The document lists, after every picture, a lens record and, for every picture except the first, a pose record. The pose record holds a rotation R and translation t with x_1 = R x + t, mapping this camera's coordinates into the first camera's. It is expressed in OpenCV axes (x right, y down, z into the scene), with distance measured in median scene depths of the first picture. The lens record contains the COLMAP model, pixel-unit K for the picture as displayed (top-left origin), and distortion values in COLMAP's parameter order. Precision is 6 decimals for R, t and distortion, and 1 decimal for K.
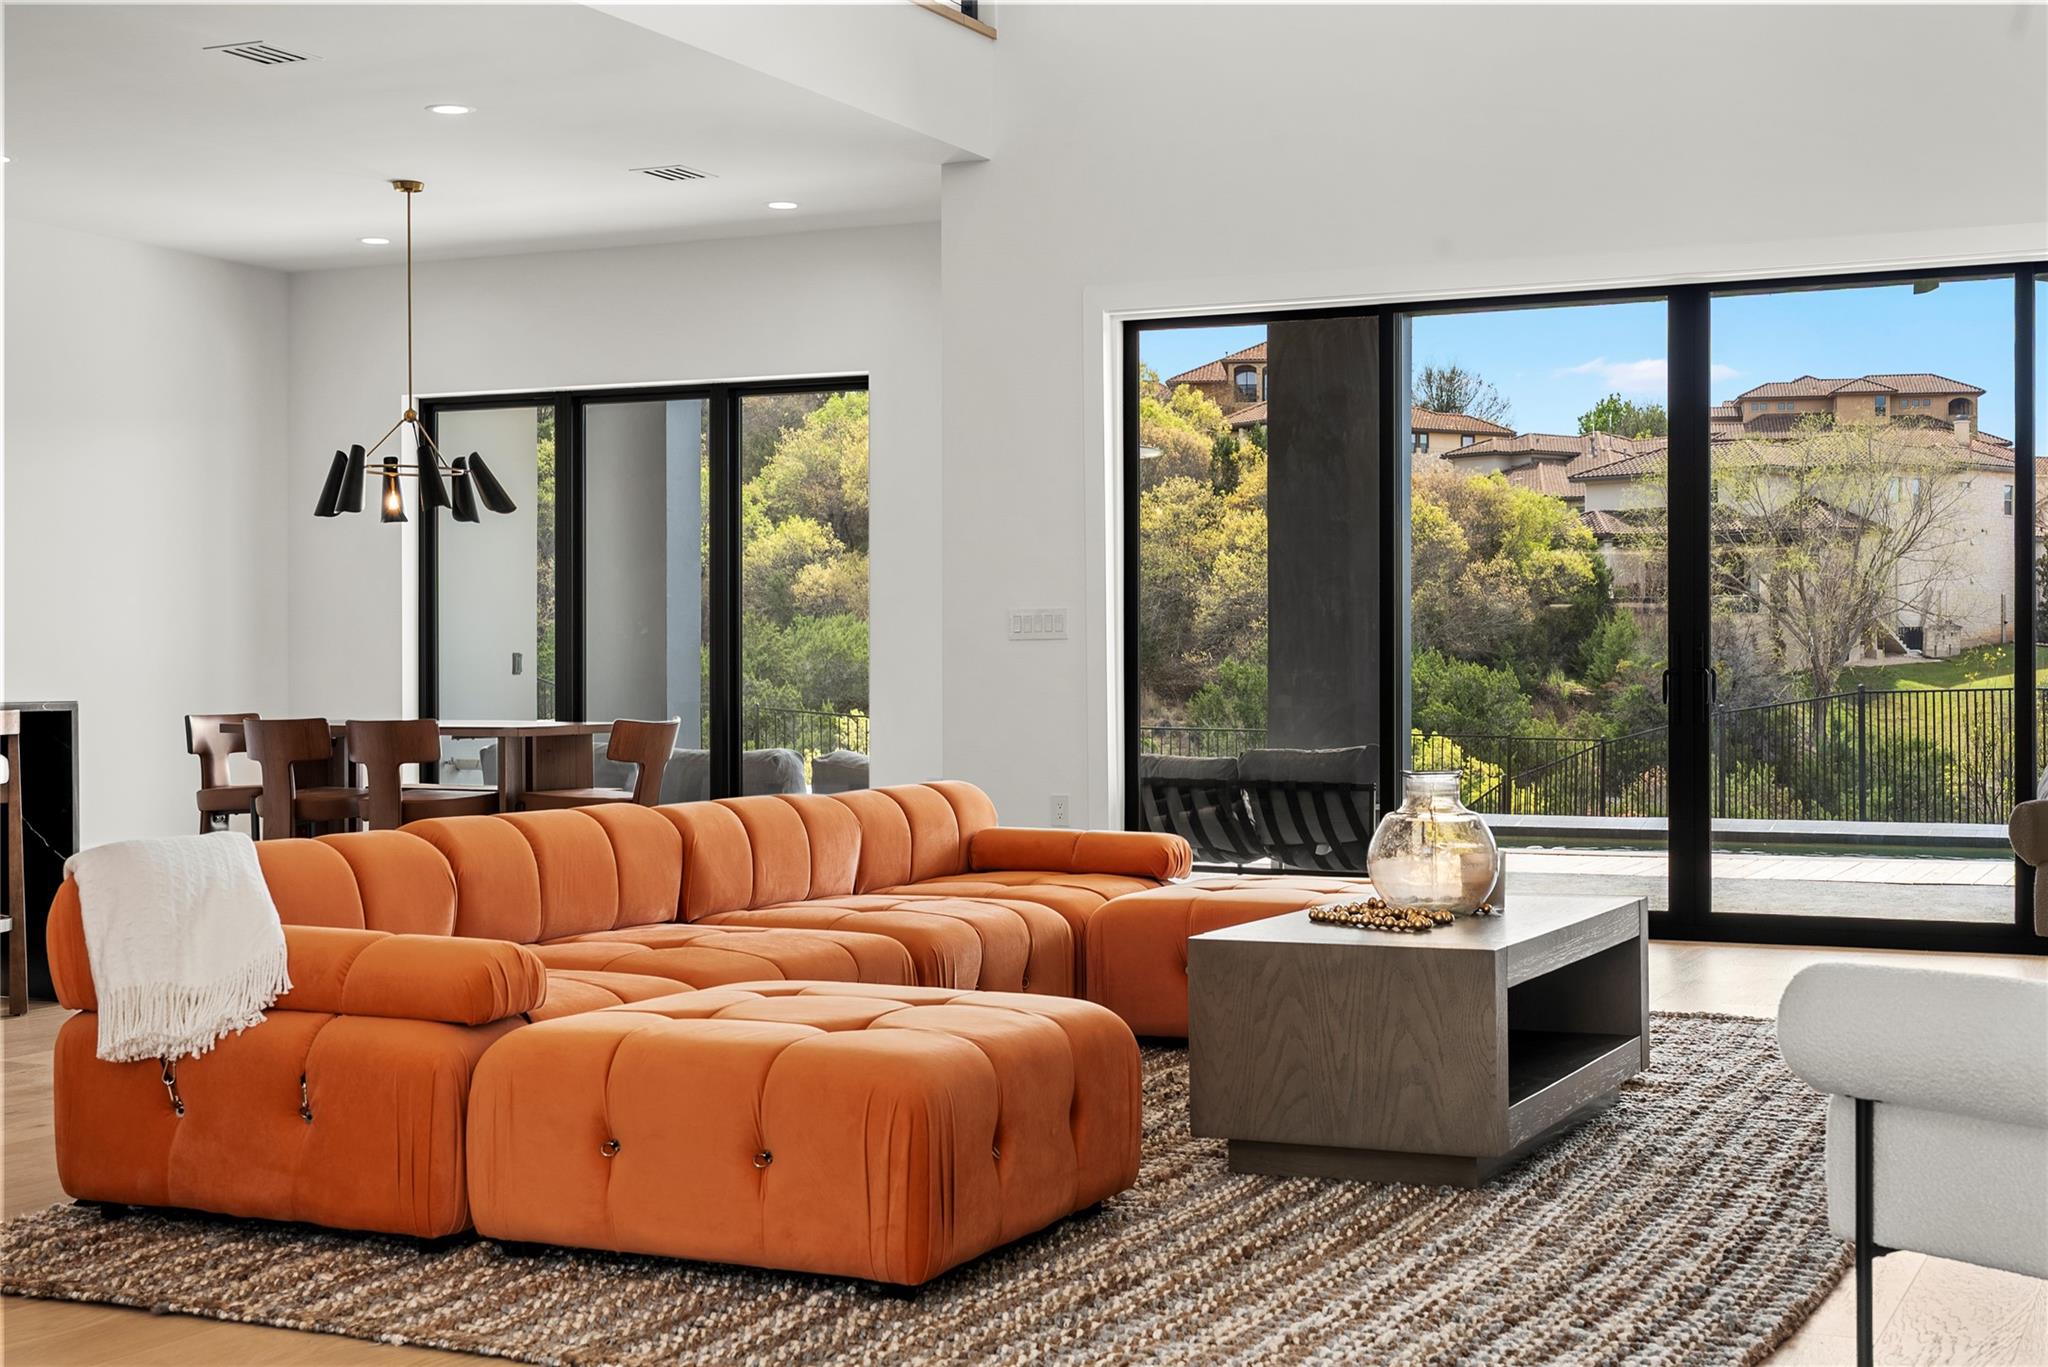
lens RADIAL K [[2674.3, 0, 1013.9], [0, 2674.3, 668.8], [0, 0, 1]] dist [-0.009158, 0.000000]
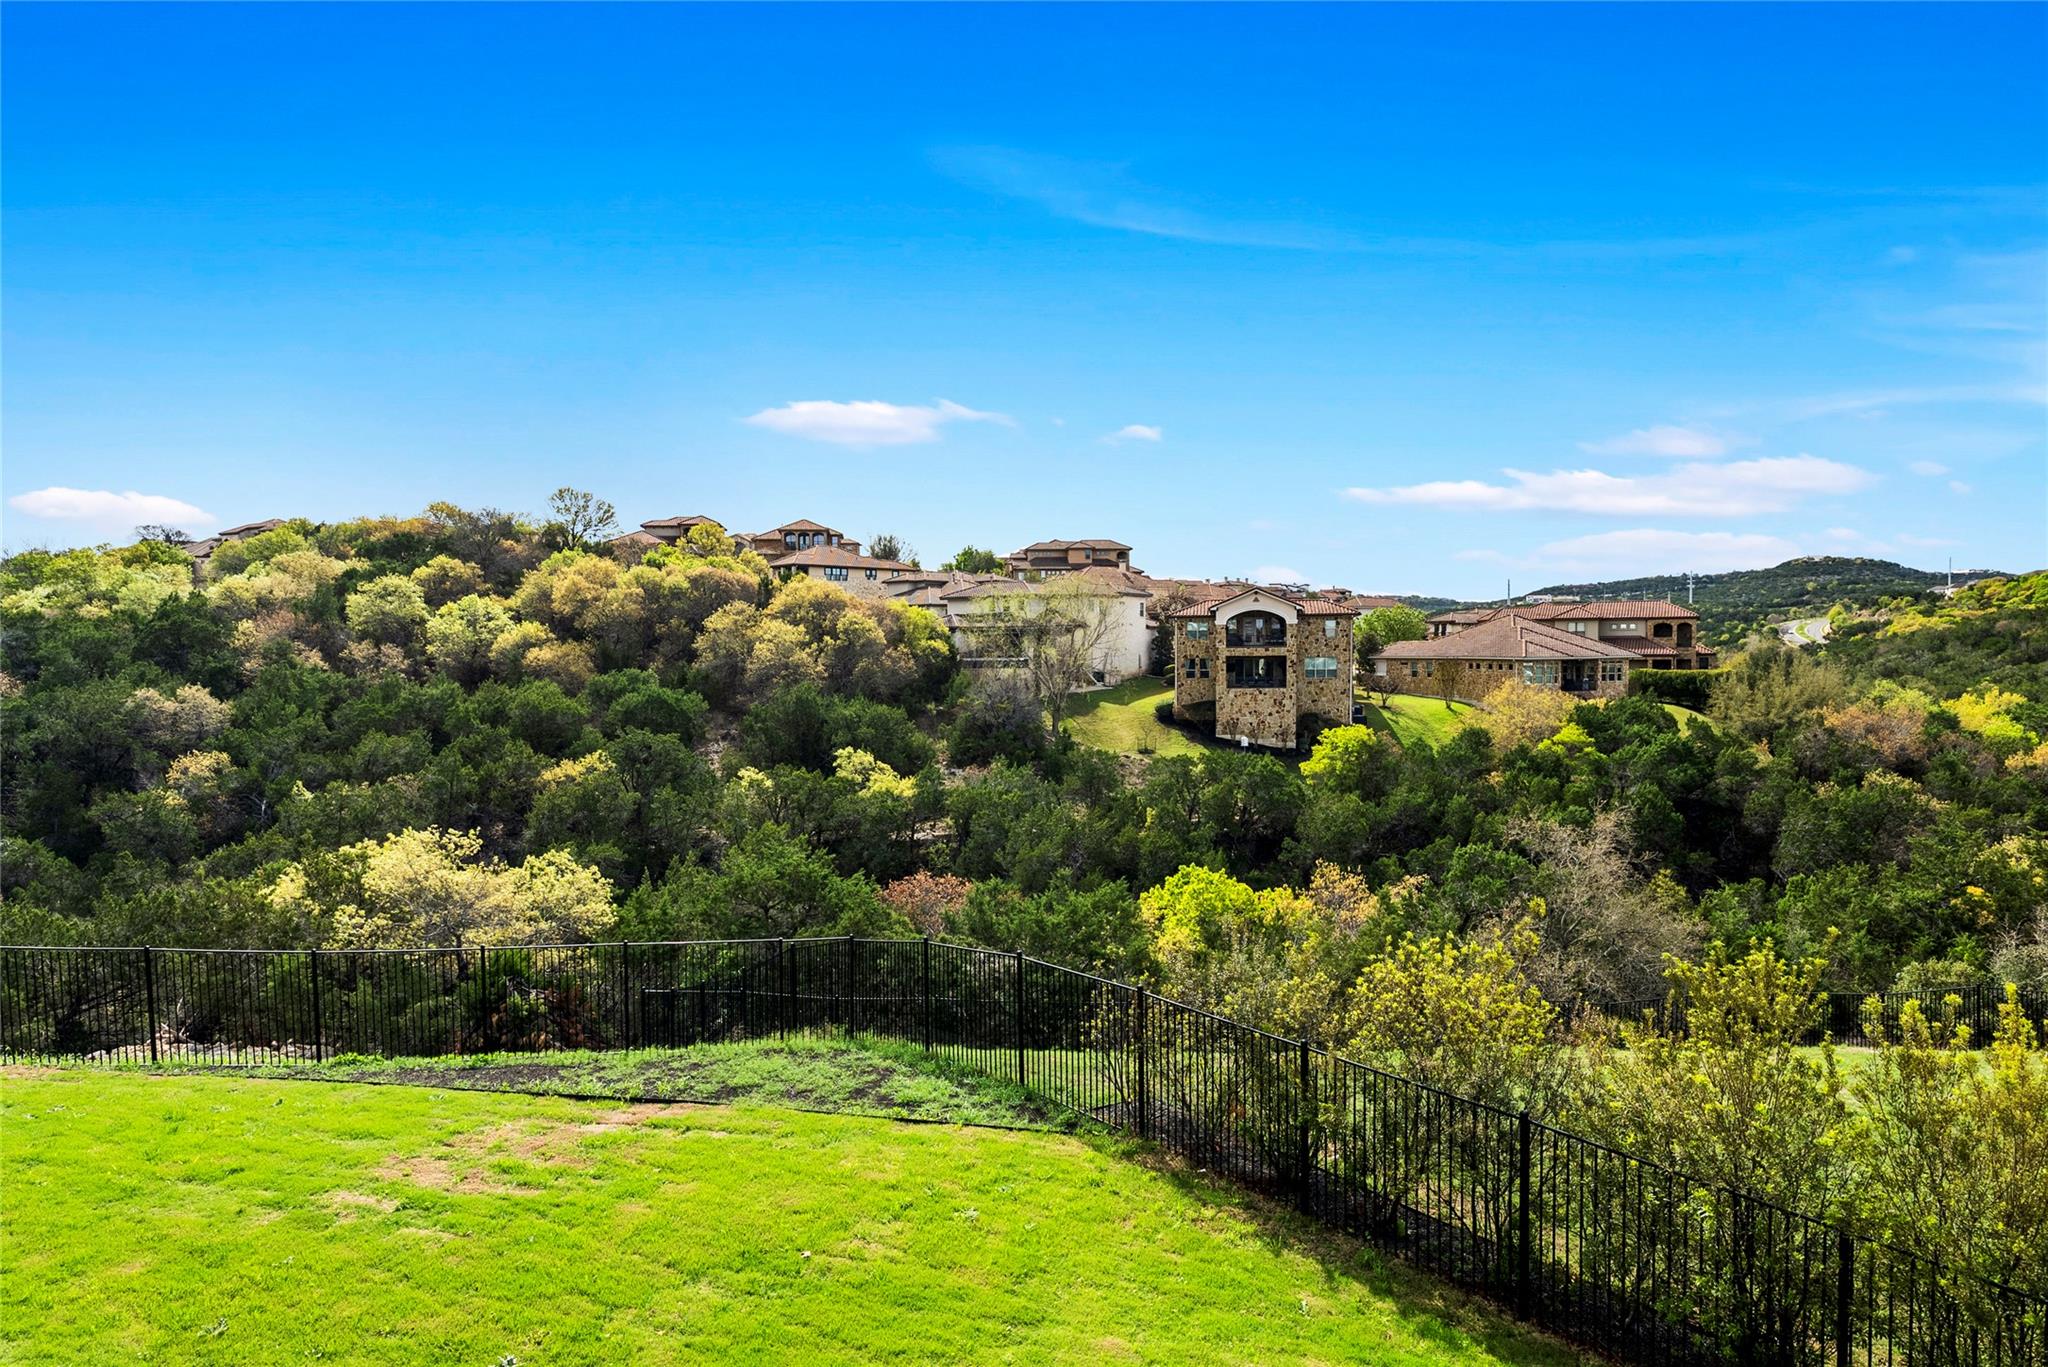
lens RADIAL K [[1181.6, 0, 1031.4], [0, 1181.6, 696.0], [0, 0, 1]] dist [-0.001239, 0.000889]
pose [[0.966010, -0.018988, 0.257807, 0.442510], [0.008942, 0.999156, 0.040086, -0.345828], [-0.258350, -0.036418, 0.965365, 1.146615]]
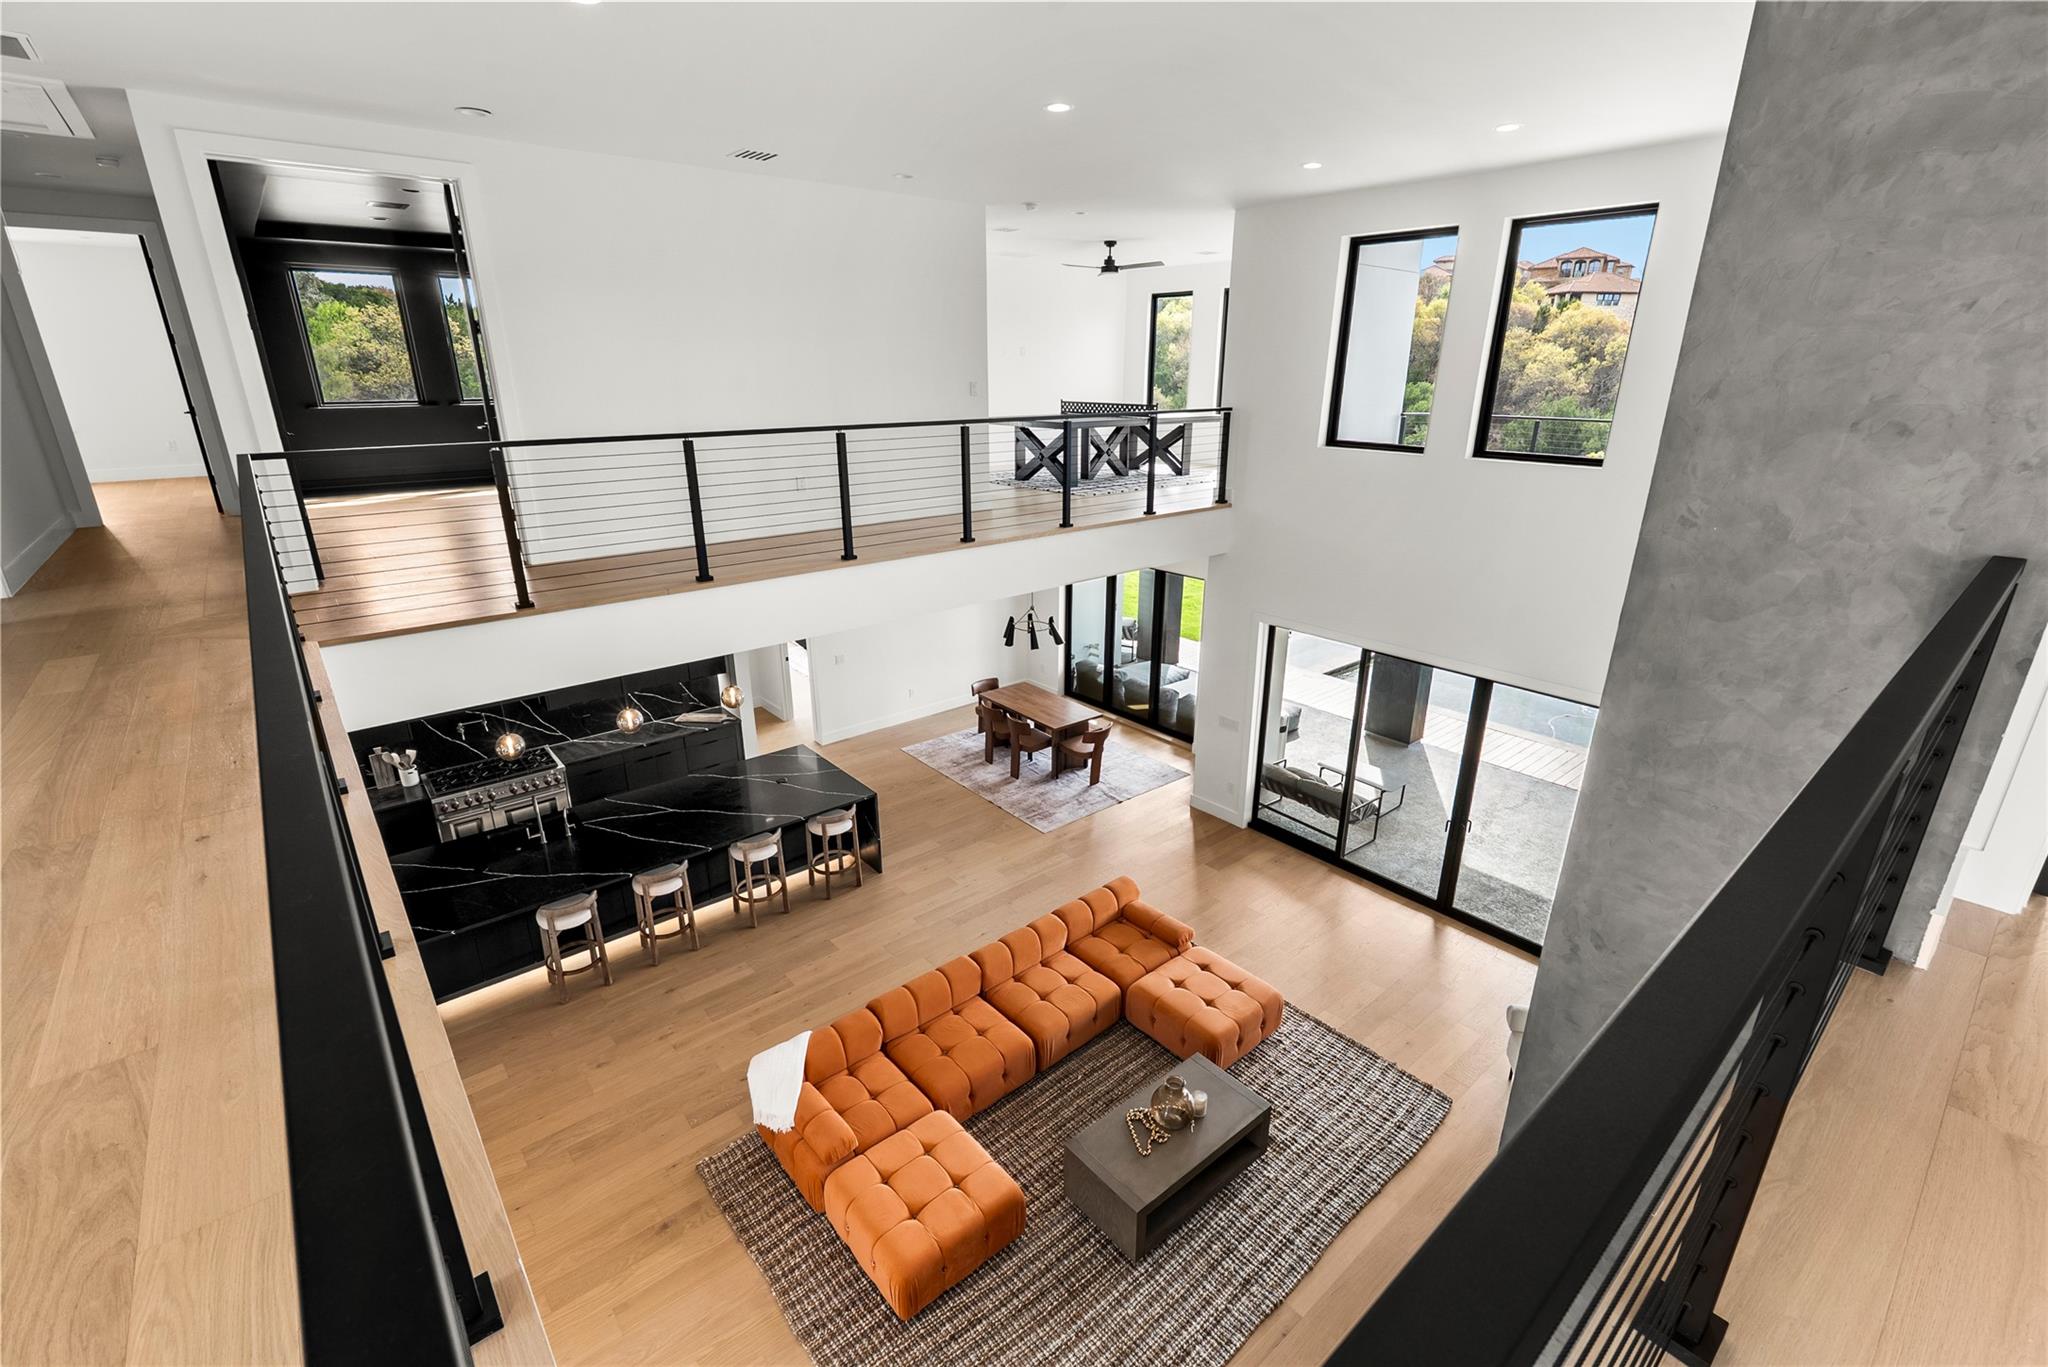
lens RADIAL K [[910.2, 0, 1023.2], [0, 910.2, 688.9], [0, 0, 1]] dist [-0.003430, 0.000324]
pose [[0.911966, 0.140587, -0.385426, 0.167339], [-0.004091, 0.942524, 0.334113, -0.354213], [0.410245, -0.303123, 0.860125, 0.109824]]
